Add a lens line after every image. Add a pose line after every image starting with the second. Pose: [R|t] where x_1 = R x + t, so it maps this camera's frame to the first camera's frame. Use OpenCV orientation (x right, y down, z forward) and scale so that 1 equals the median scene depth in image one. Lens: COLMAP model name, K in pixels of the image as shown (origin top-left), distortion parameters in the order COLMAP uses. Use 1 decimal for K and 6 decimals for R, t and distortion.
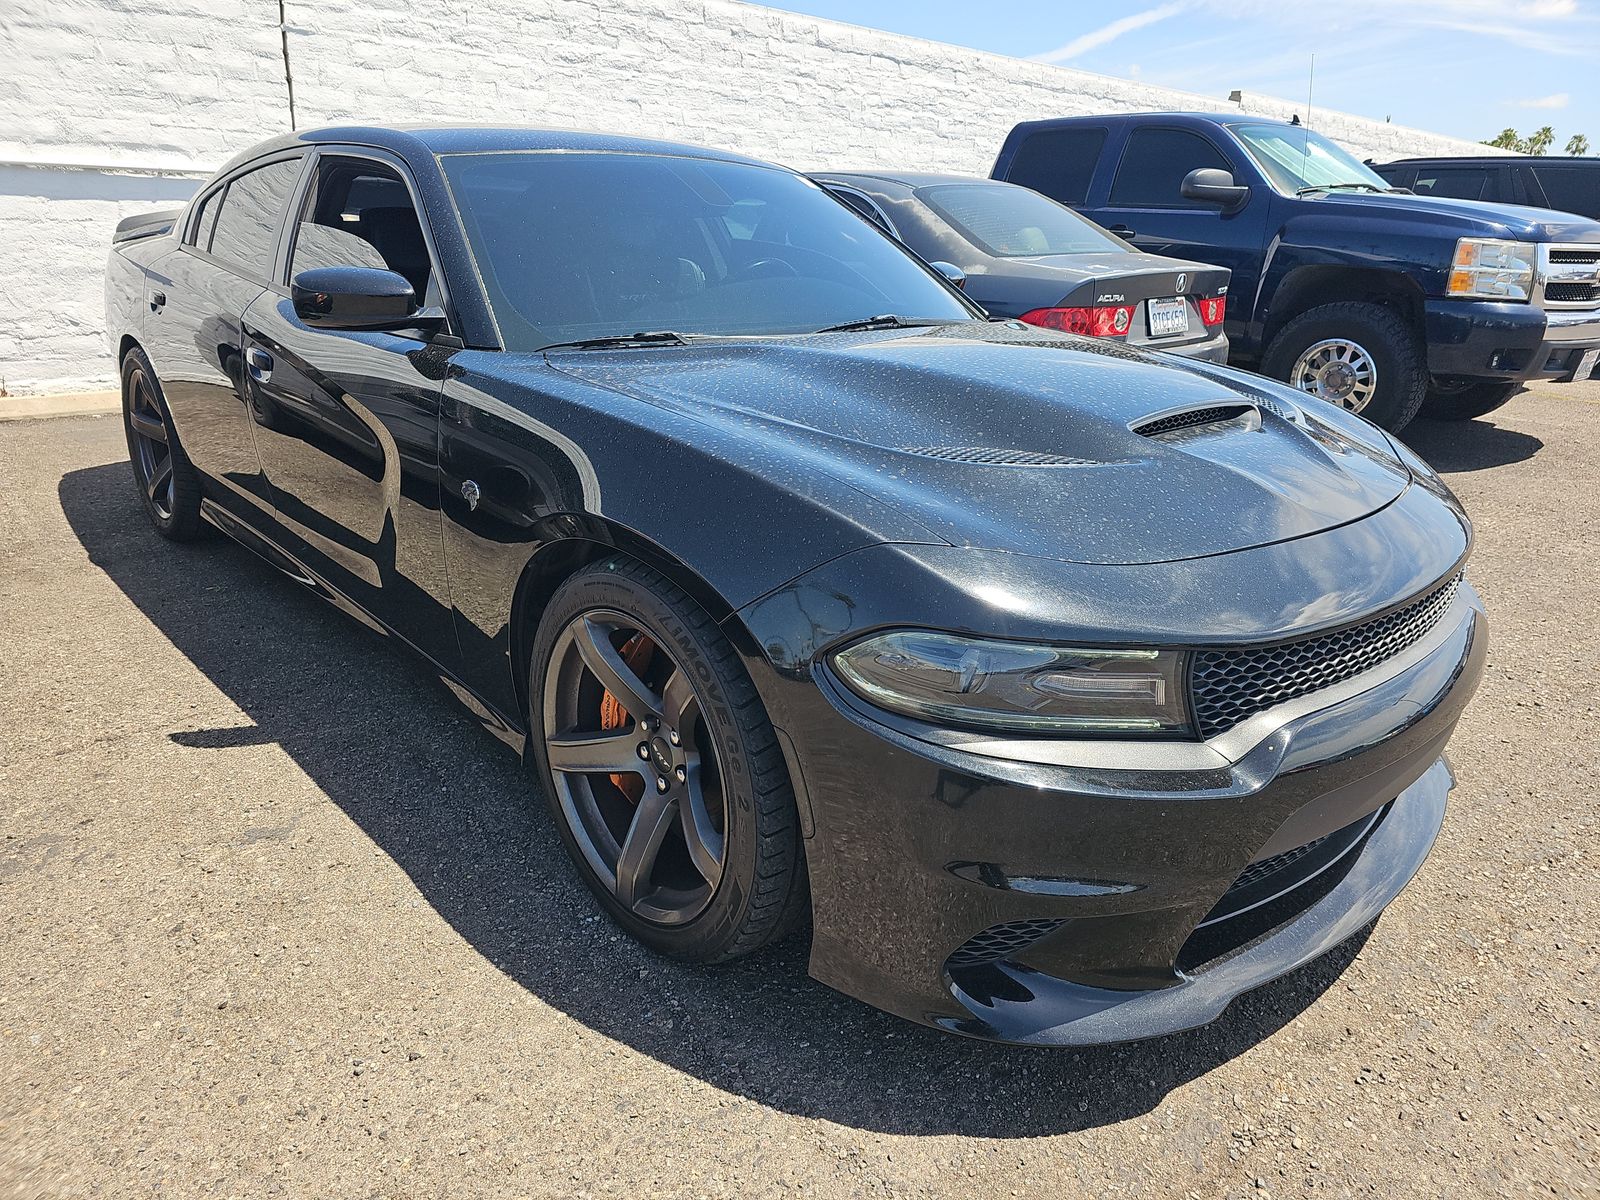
lens RADIAL K [[1061.5, 0, 810.5], [0, 1061.5, 594.1], [0, 0, 1]] dist [0.040030, -0.032209]
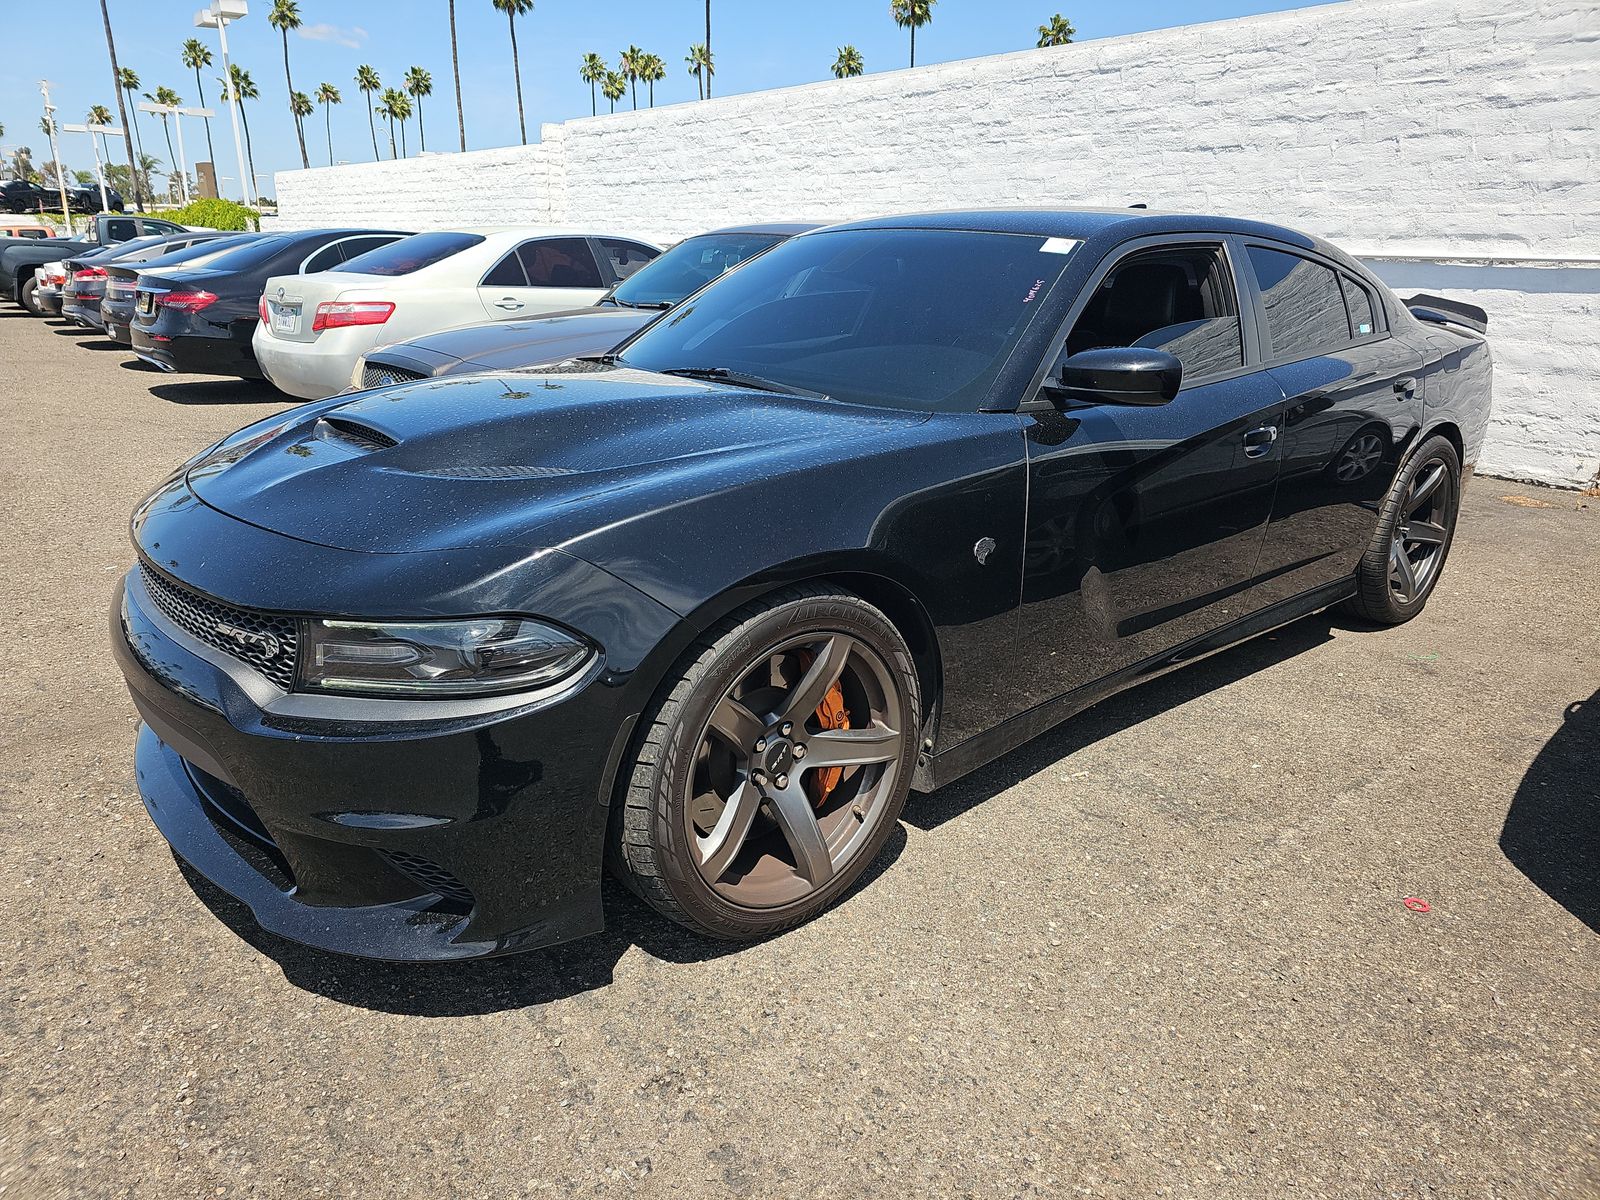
lens RADIAL K [[1076.7, 0, 795.8], [0, 1076.7, 599.9], [0, 0, 1]] dist [0.005443, -0.011118]
pose [[-0.046471, 0.271800, -0.961231, 0.482165], [-0.354237, 0.895249, 0.270269, -0.156749], [0.934000, 0.353064, 0.054678, 0.466013]]
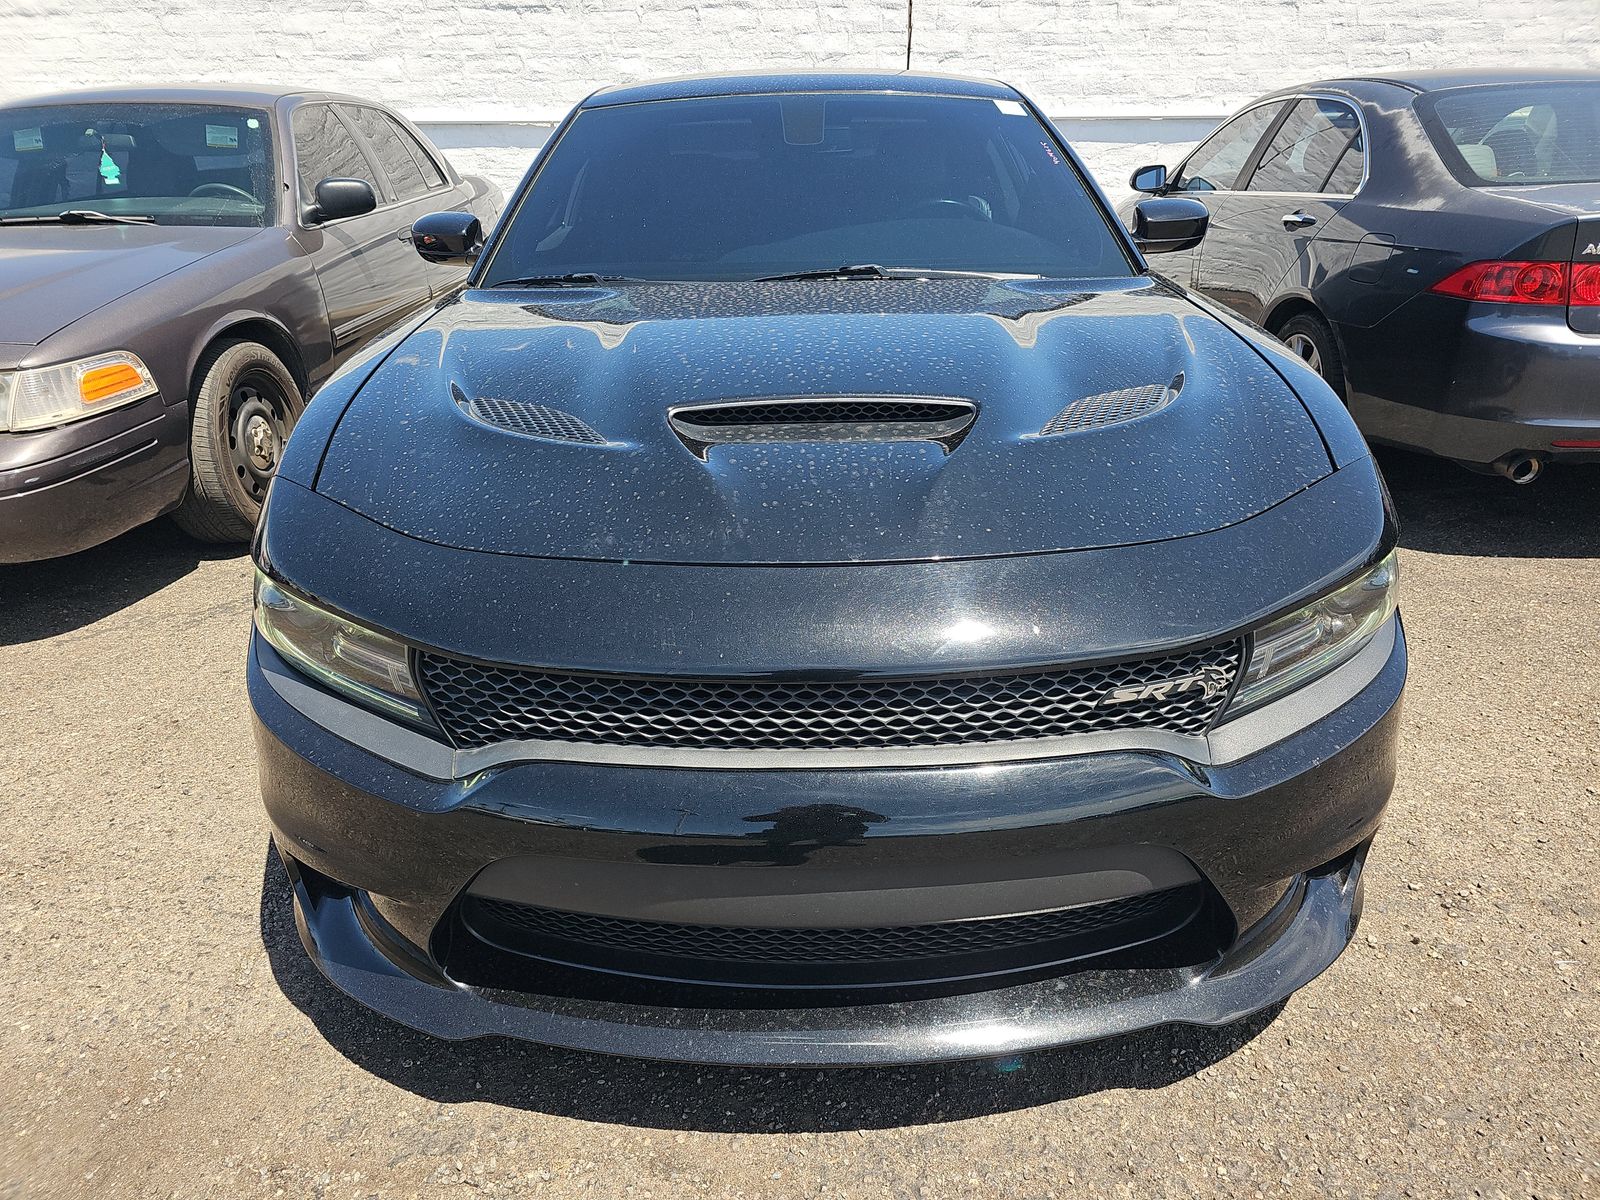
lens RADIAL K [[1061.5, 0, 794.1], [0, 1061.5, 605.1], [0, 0, 1]] dist [0.040030, -0.032209]
pose [[0.738202, 0.235766, -0.632038, 0.272796], [-0.192764, 0.971594, 0.137286, -0.039378], [0.646452, 0.020490, 0.762680, 0.116296]]
